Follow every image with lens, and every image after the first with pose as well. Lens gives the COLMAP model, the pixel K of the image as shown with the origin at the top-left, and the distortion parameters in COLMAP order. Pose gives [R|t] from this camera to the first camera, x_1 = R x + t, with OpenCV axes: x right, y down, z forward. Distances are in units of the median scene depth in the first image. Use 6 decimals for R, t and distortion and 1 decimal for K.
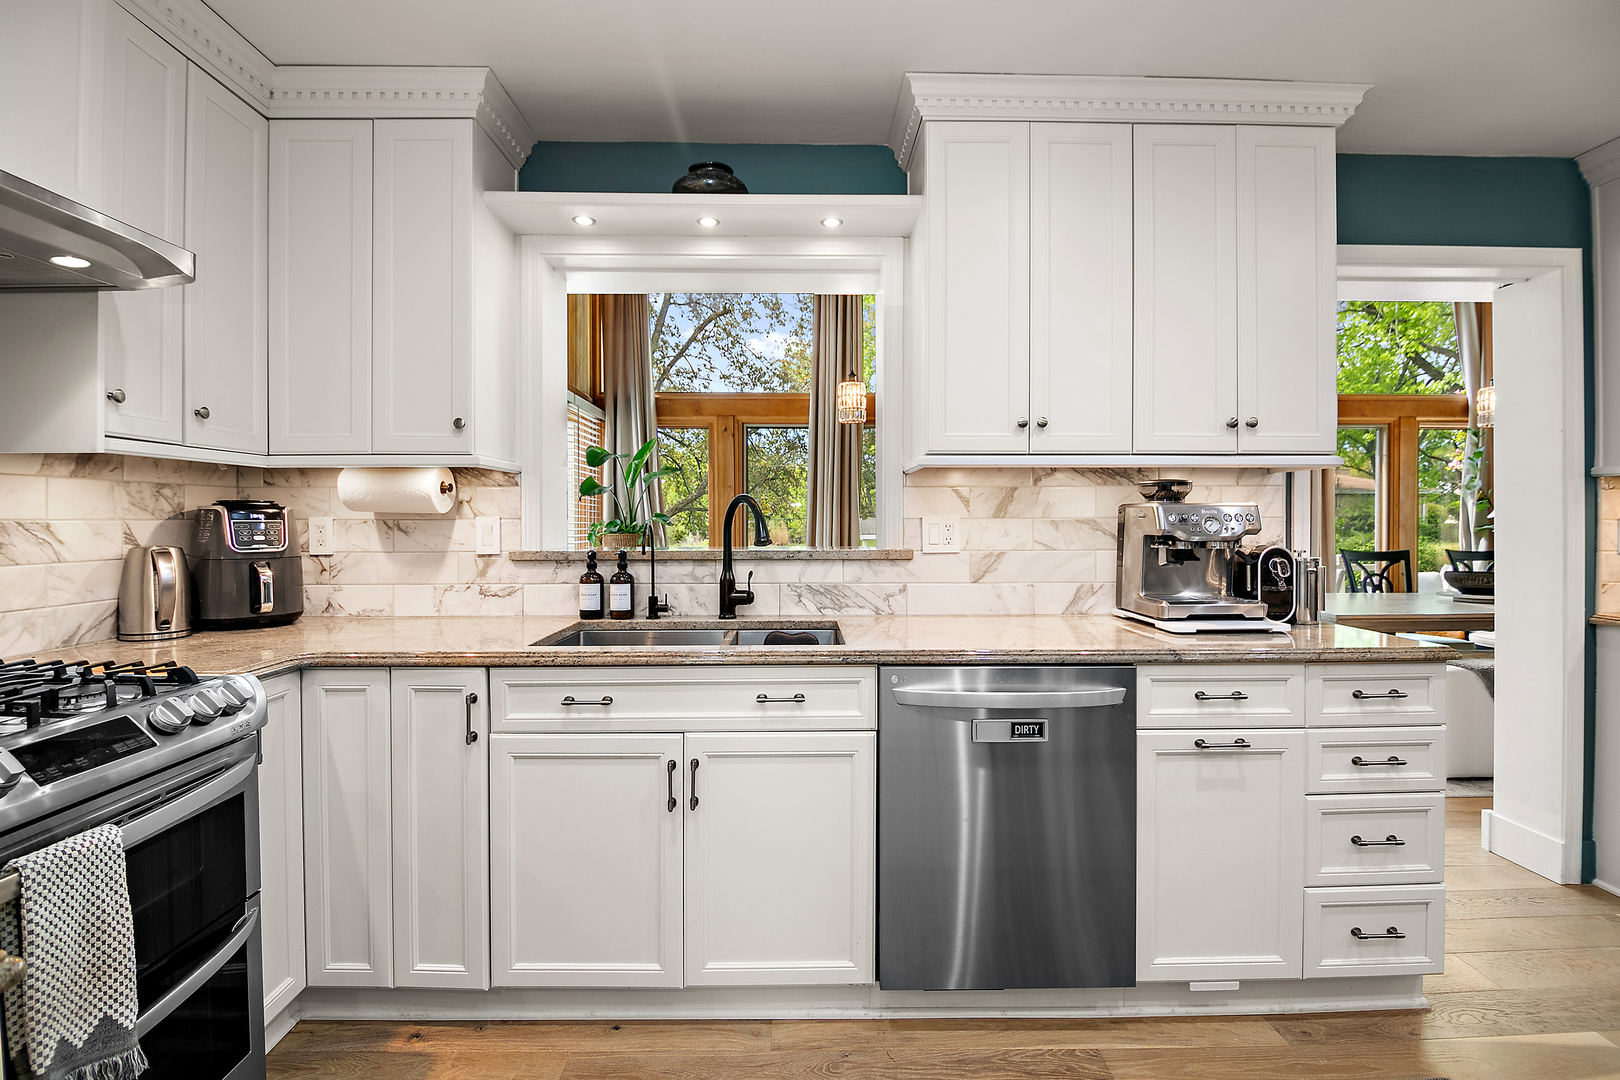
lens RADIAL K [[741.6, 0, 813.9], [0, 741.6, 527.9], [0, 0, 1]] dist [-0.002436, -0.009118]
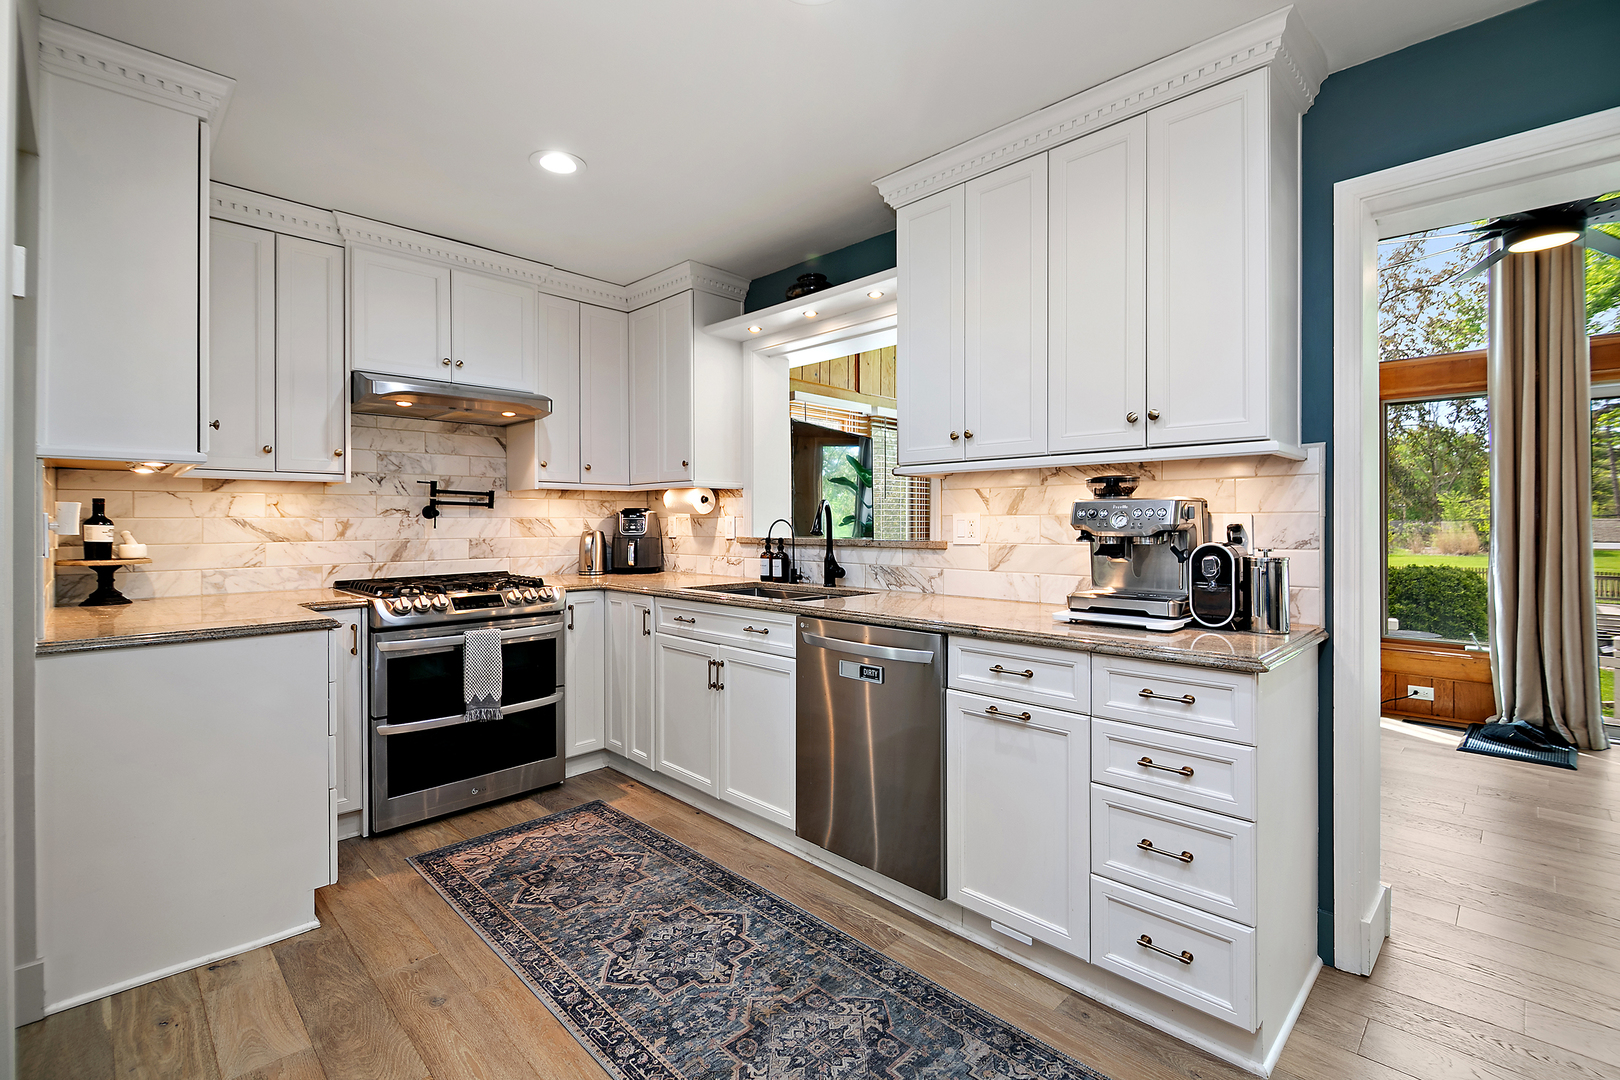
lens RADIAL K [[734.2, 0, 821.9], [0, 734.2, 520.0], [0, 0, 1]] dist [0.002574, -0.009313]
pose [[0.693892, -0.001193, -0.720078, 0.930638], [-0.006998, 0.999940, -0.008400, 0.006839], [0.720045, 0.010868, 0.693842, 0.013684]]
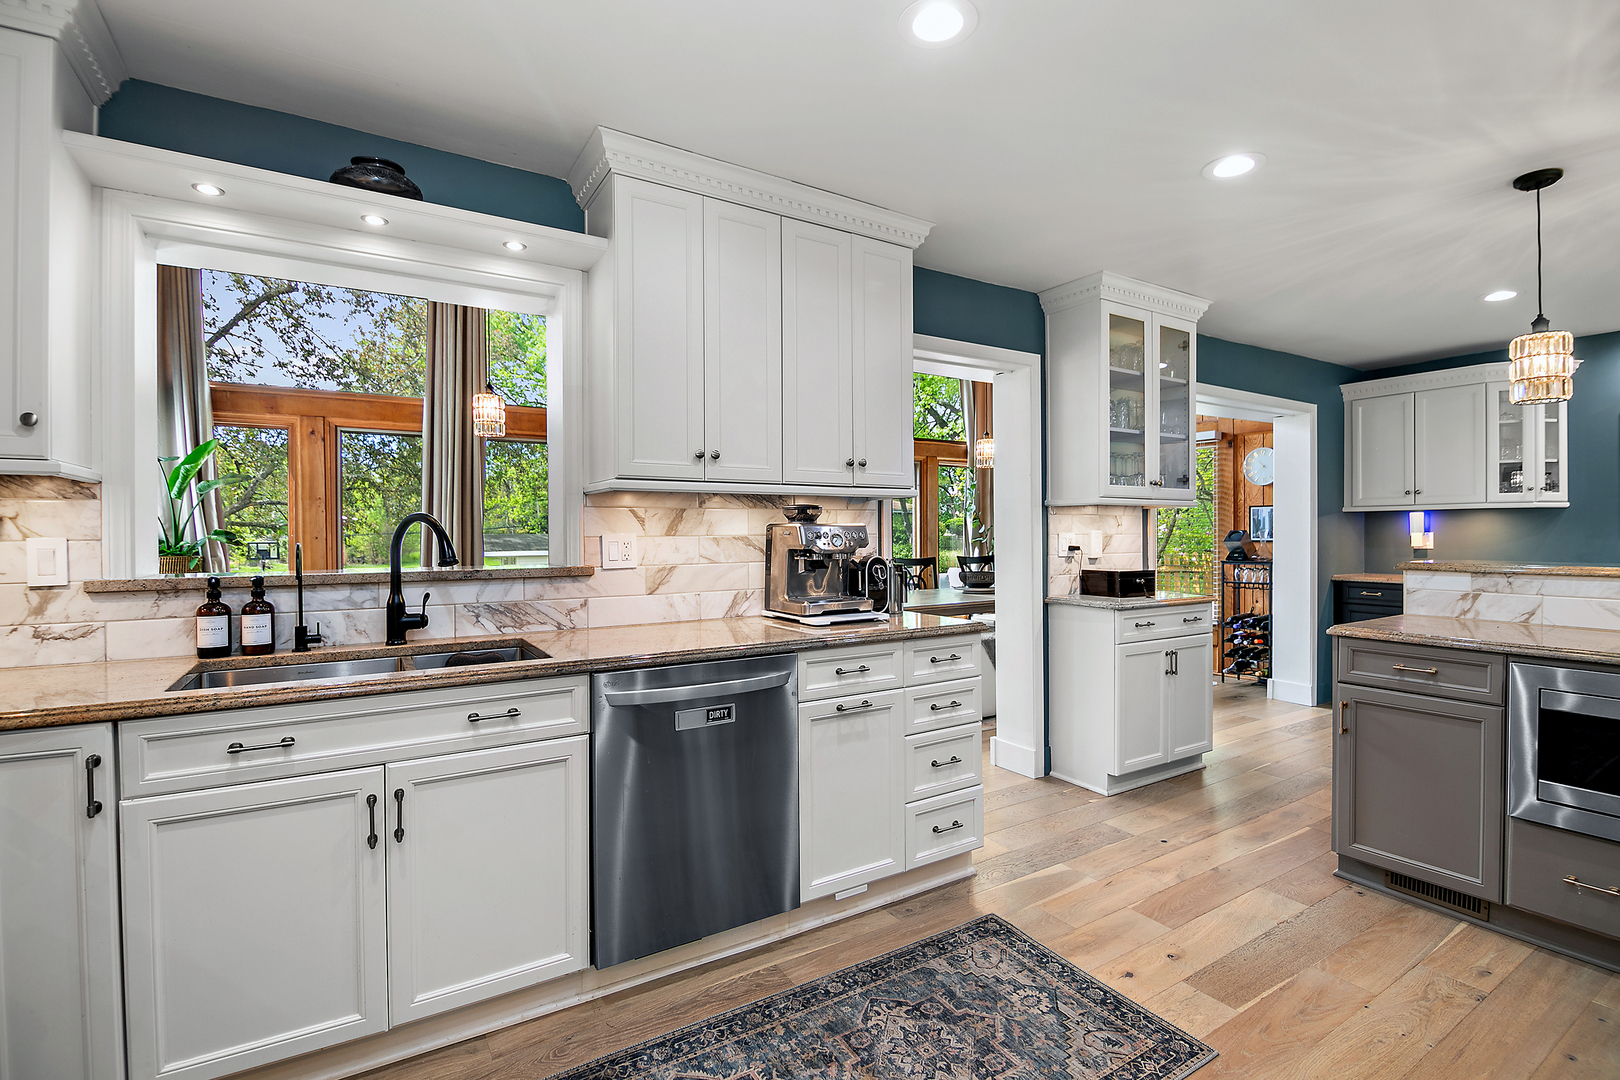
lens RADIAL K [[738.2, 0, 819.6], [0, 738.2, 541.1], [0, 0, 1]] dist [0.001192, -0.012857]
pose [[0.856644, -0.008965, 0.515830, -0.145318], [0.009887, 0.999951, 0.000960, -0.004670], [-0.515813, 0.004278, 0.856690, -0.081343]]
